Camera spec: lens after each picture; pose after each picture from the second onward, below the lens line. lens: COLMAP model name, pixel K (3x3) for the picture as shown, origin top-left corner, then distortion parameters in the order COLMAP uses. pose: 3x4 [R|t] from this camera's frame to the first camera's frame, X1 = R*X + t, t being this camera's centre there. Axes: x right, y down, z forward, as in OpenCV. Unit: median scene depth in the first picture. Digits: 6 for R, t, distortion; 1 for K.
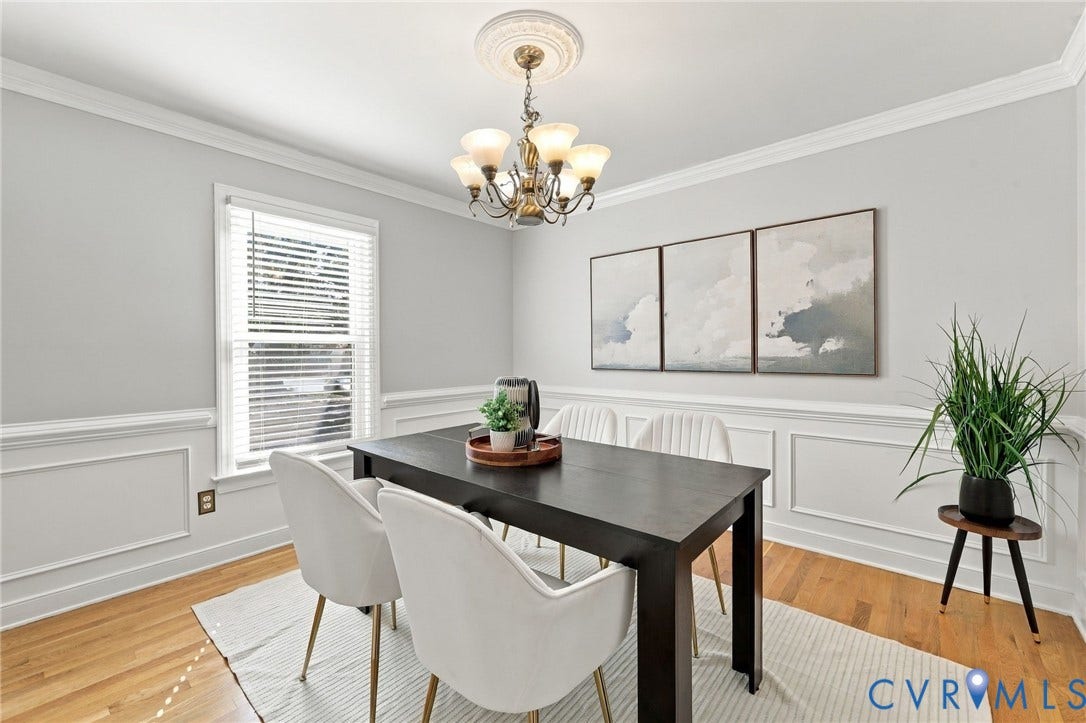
lens RADIAL K [[484.5, 0, 528.3], [0, 484.5, 354.5], [0, 0, 1]] dist [0.002239, 0.000588]
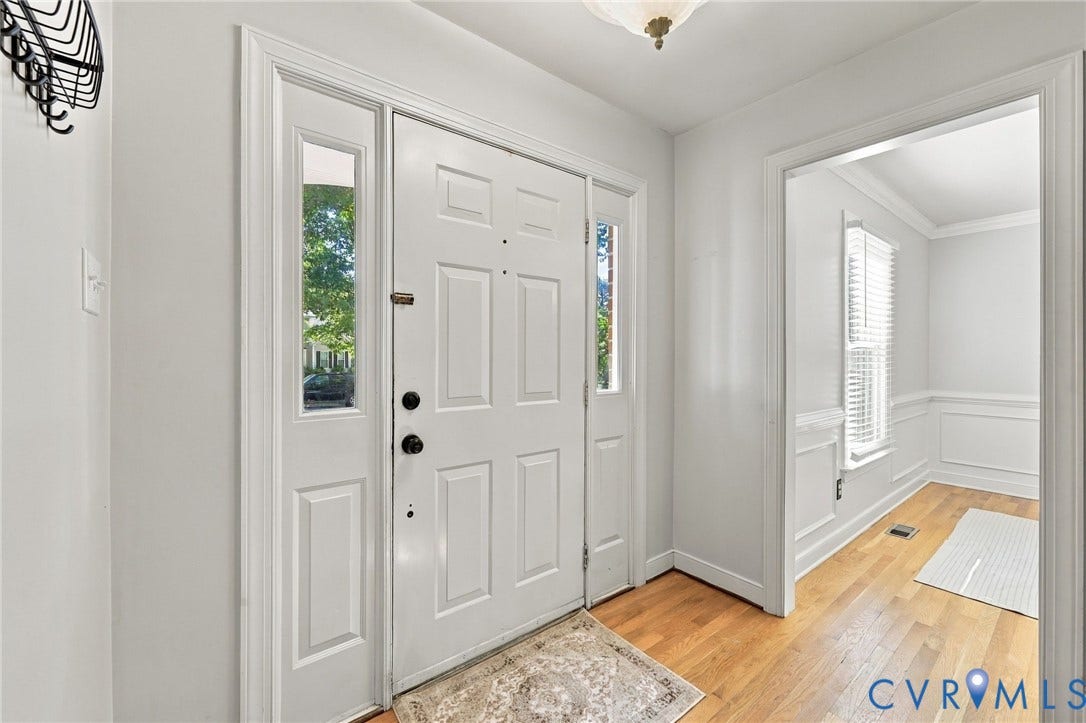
lens RADIAL K [[484.5, 0, 528.3], [0, 484.5, 354.5], [0, 0, 1]] dist [0.002239, 0.000588]
pose [[0.981409, 0.003459, -0.191895, -1.175279], [-0.004649, 0.999973, -0.005750, -0.005542], [0.191870, 0.006536, 0.981399, -0.269978]]
